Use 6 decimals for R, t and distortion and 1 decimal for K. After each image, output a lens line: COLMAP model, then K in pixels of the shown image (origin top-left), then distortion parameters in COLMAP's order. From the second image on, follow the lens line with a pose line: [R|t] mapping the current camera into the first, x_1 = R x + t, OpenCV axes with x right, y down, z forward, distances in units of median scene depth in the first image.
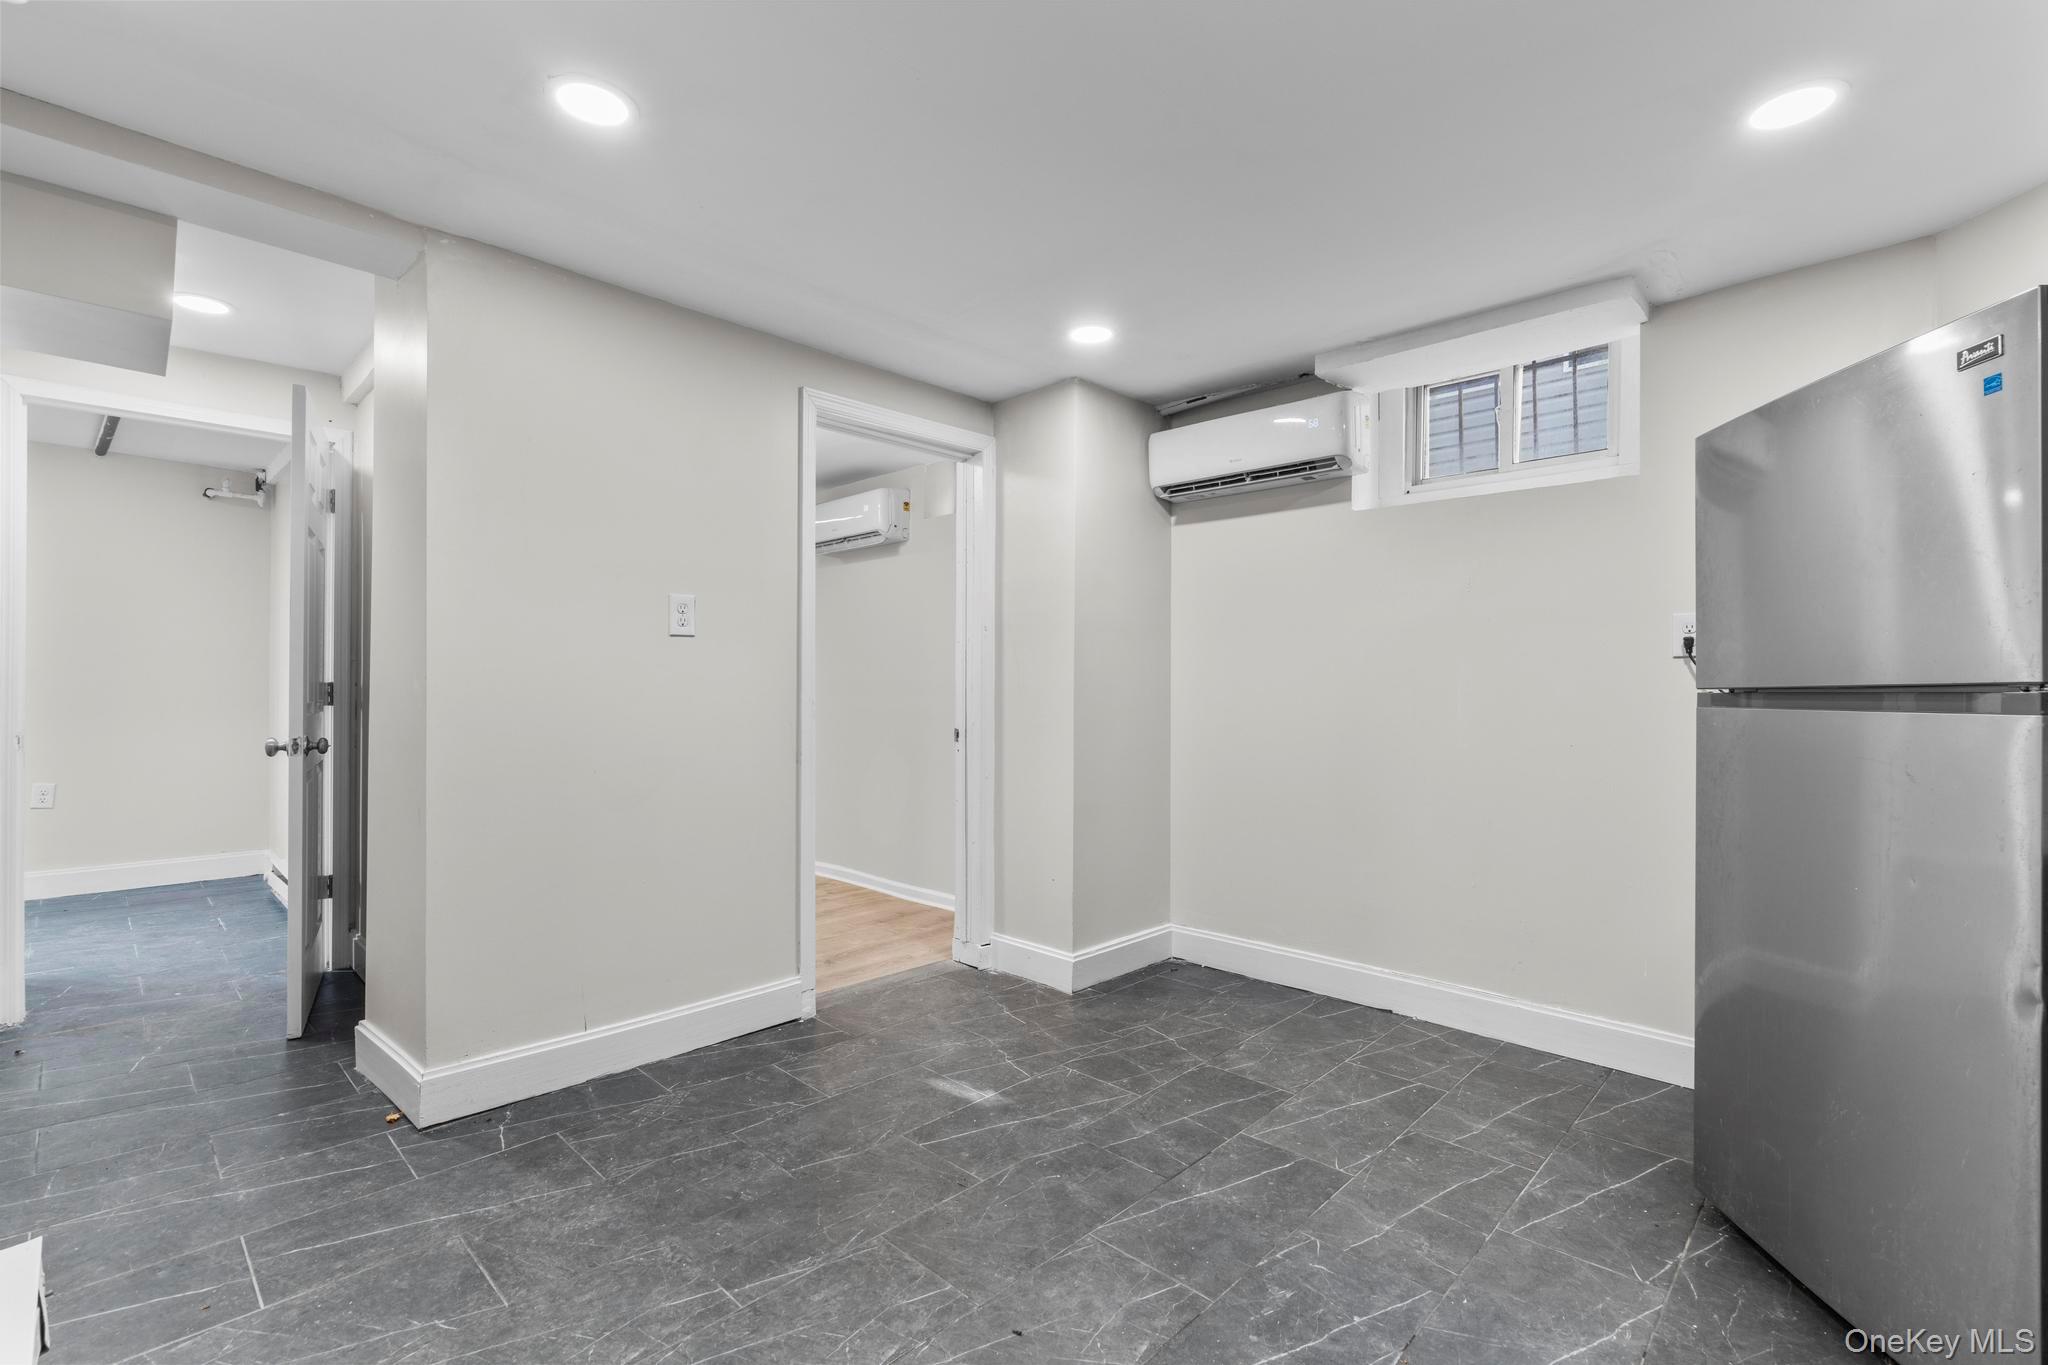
lens RADIAL K [[915.3, 0, 1022.8], [0, 915.3, 683.7], [0, 0, 1]] dist [-0.001796, -0.000203]
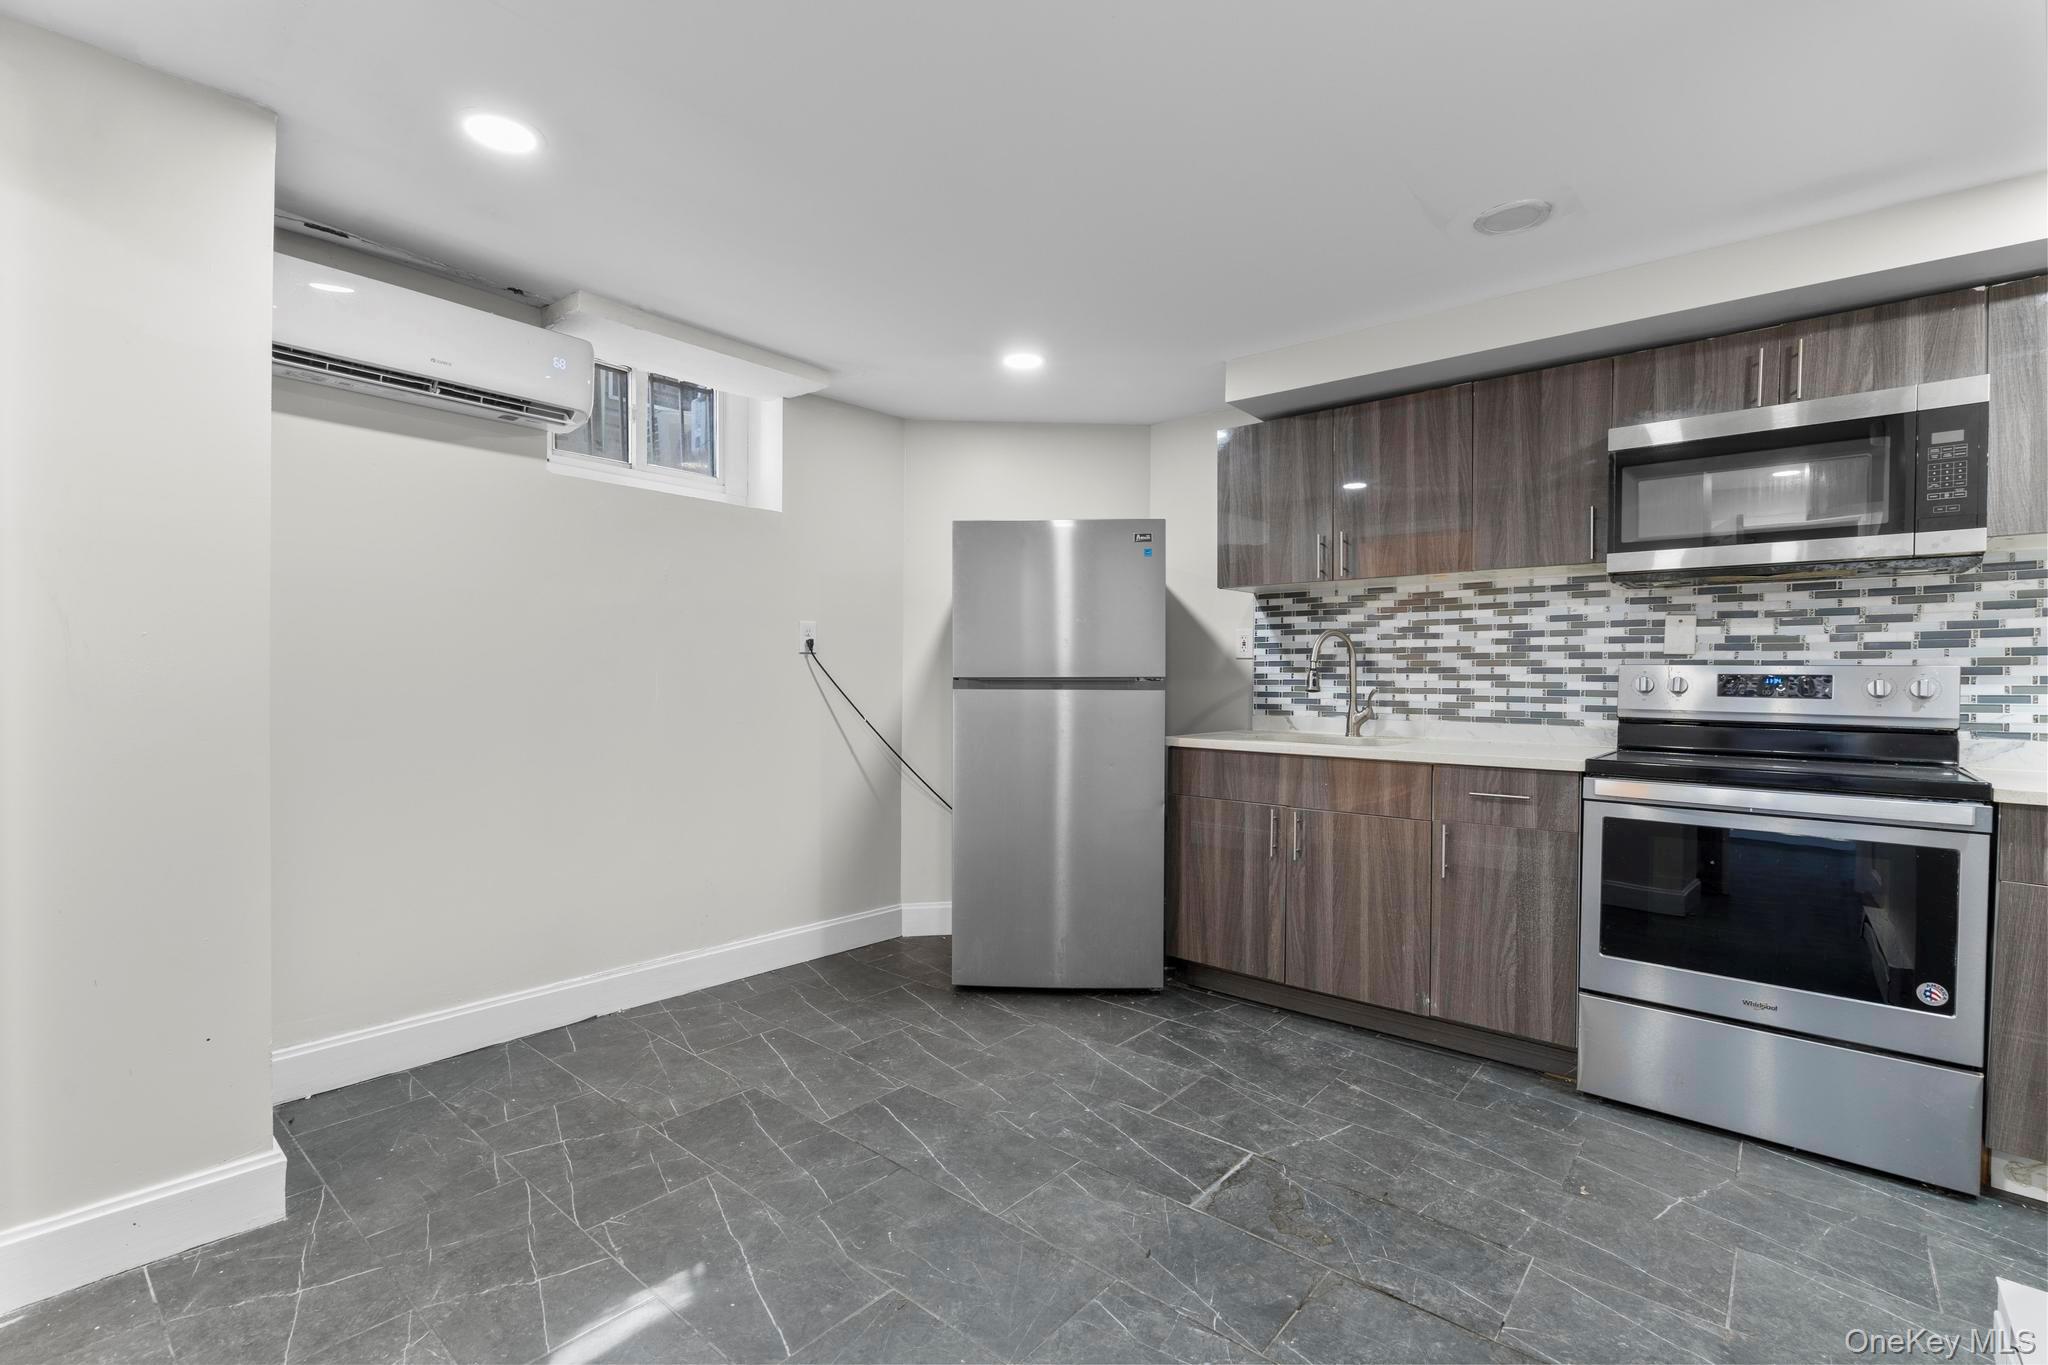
lens RADIAL K [[915.3, 0, 1020.6], [0, 915.3, 687.5], [0, 0, 1]] dist [-0.001796, -0.000203]
pose [[-0.052859, -0.017525, 0.998448, -0.634805], [-0.013607, 0.999766, 0.016827, -0.004529], [-0.998509, -0.012697, -0.053085, 0.698912]]
